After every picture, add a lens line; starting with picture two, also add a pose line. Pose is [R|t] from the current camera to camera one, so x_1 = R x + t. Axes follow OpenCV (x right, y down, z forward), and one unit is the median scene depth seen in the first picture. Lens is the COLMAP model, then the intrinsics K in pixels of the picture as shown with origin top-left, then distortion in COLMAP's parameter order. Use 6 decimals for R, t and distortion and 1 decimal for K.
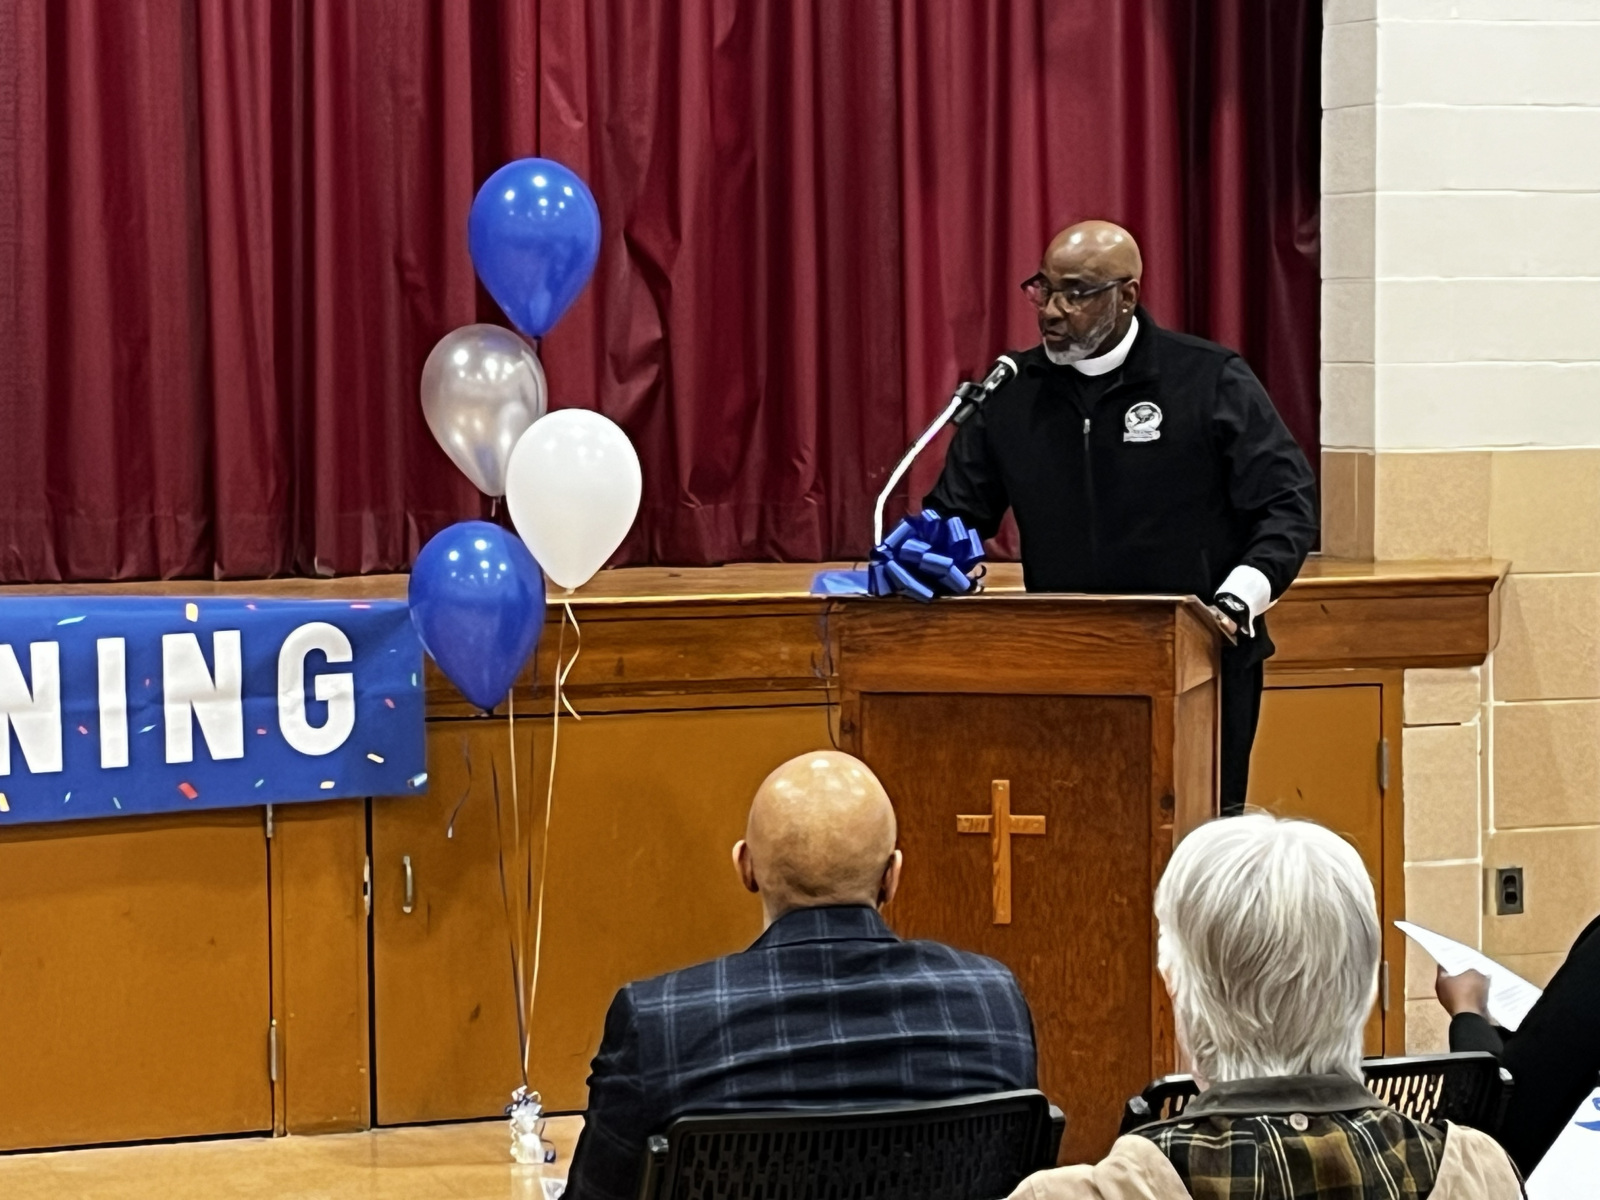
lens RADIAL K [[4381.4, 0, 811.6], [0, 4381.4, 591.4], [0, 0, 1]] dist [0.211666, 0.000000]
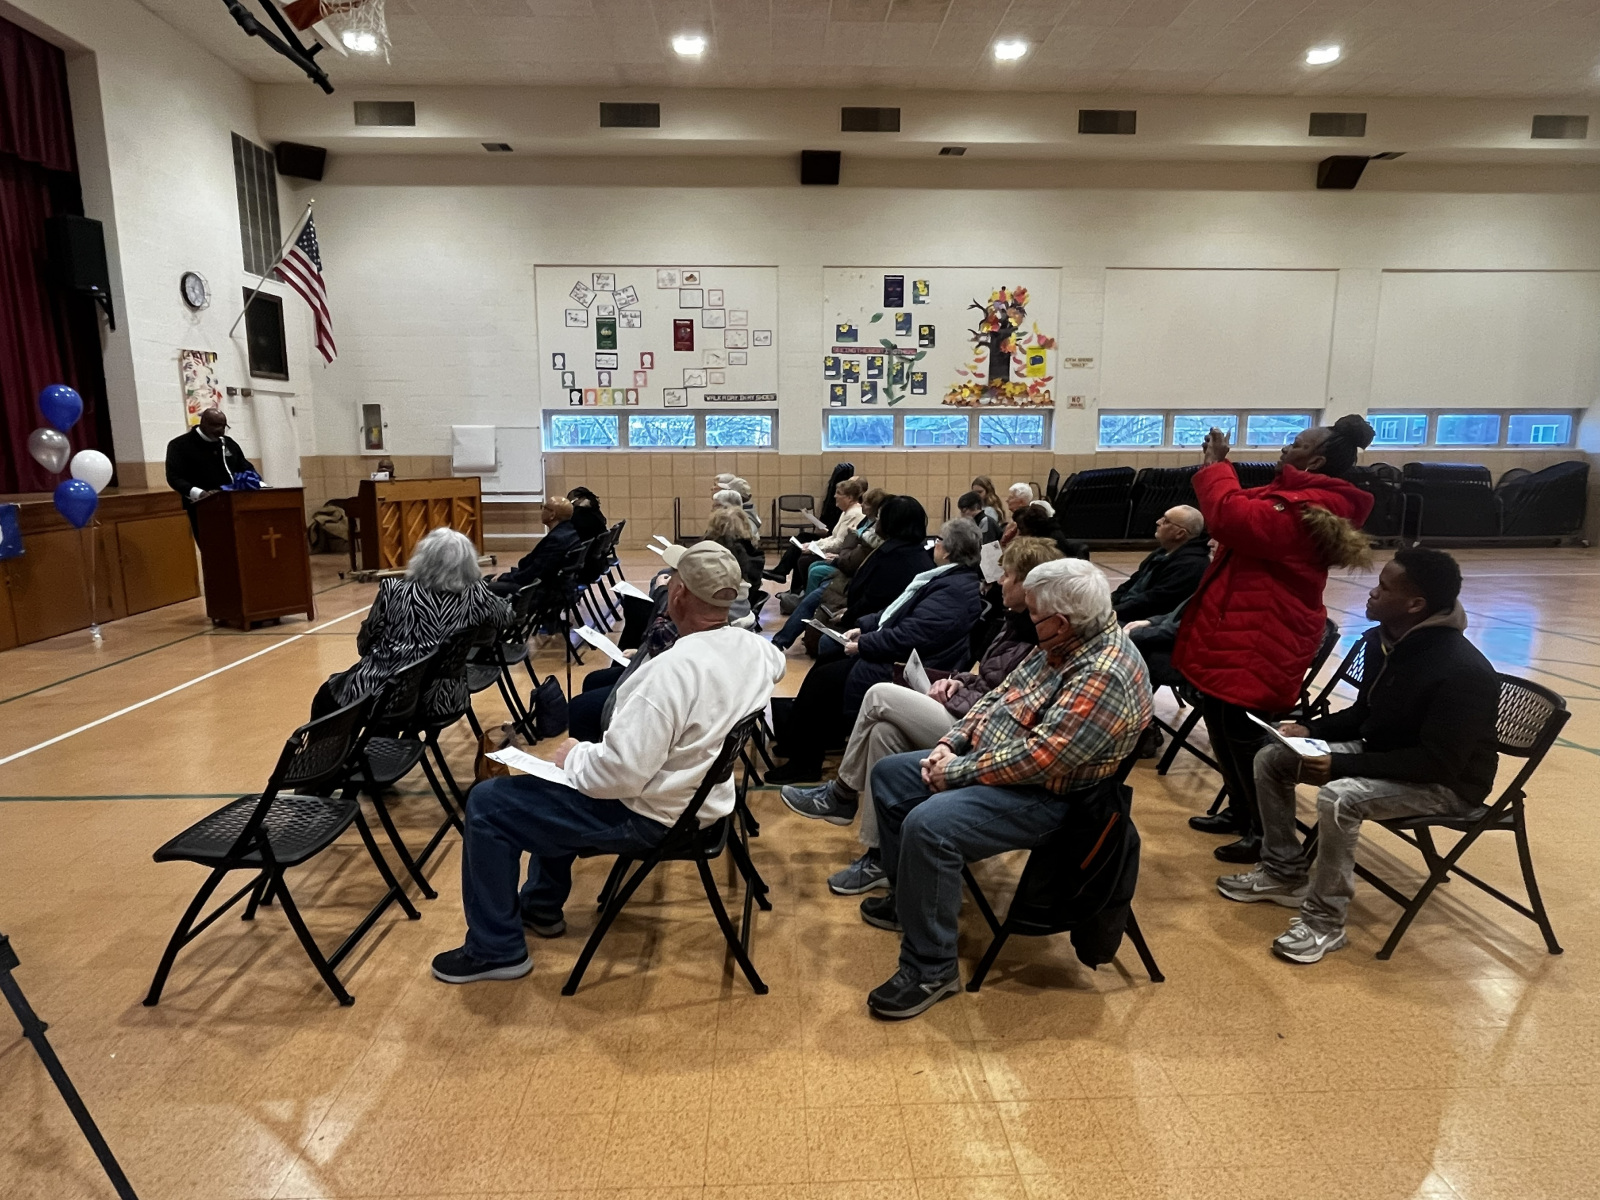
lens RADIAL K [[939.8, 0, 804.8], [0, 939.8, 603.7], [0, 0, 1]] dist [-0.003577, -0.001971]
pose [[0.288371, -0.156853, 0.944584, -0.663054], [0.054678, 0.987579, 0.147300, 0.006058], [-0.955956, 0.009171, 0.293366, 0.137527]]
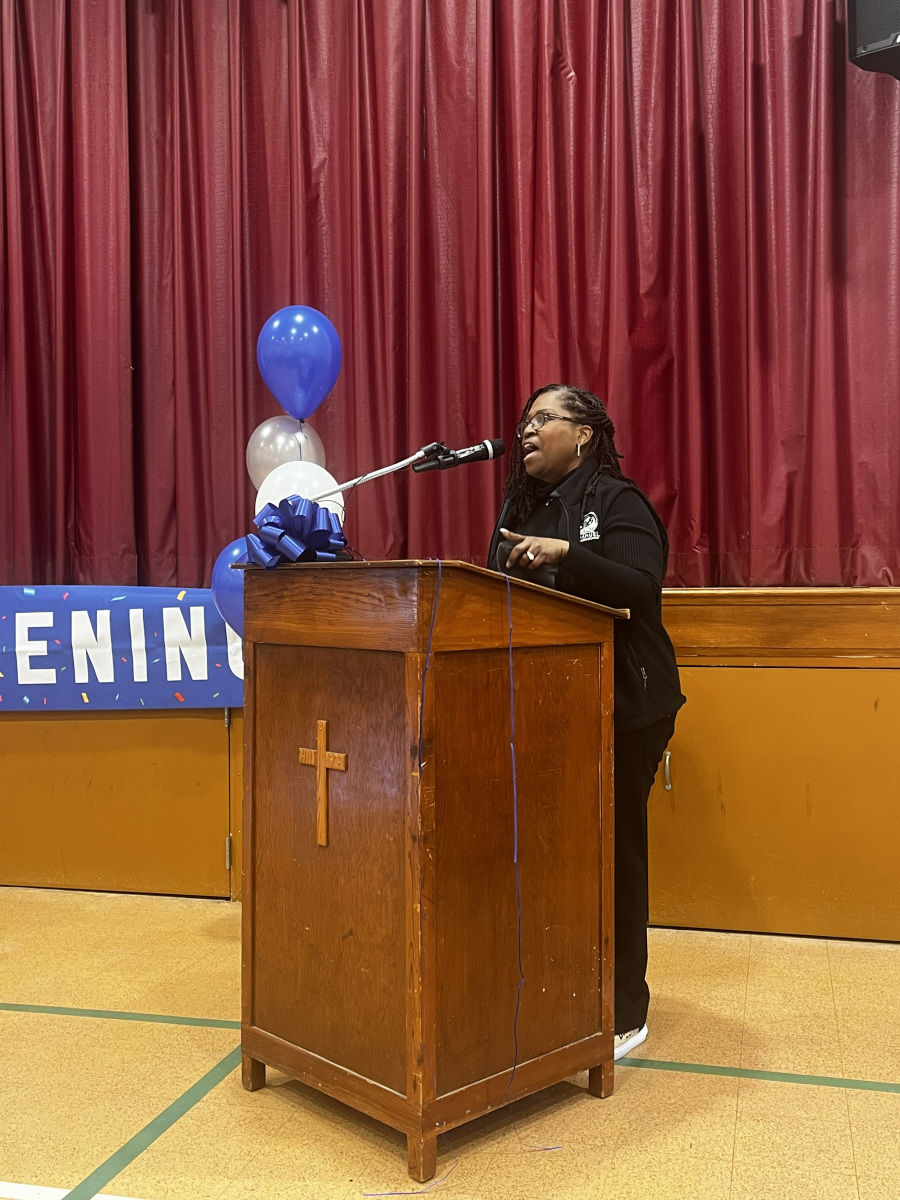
lens RADIAL K [[1202.6, 0, 465.3], [0, 1202.6, 581.0], [0, 0, 1]] dist [0.060375, 0.000000]
pose [[0.831055, -0.000251, -0.556191, 0.222051], [-0.028161, 0.998698, -0.042528, 0.016216], [0.555478, 0.051006, 0.829966, 0.660822]]
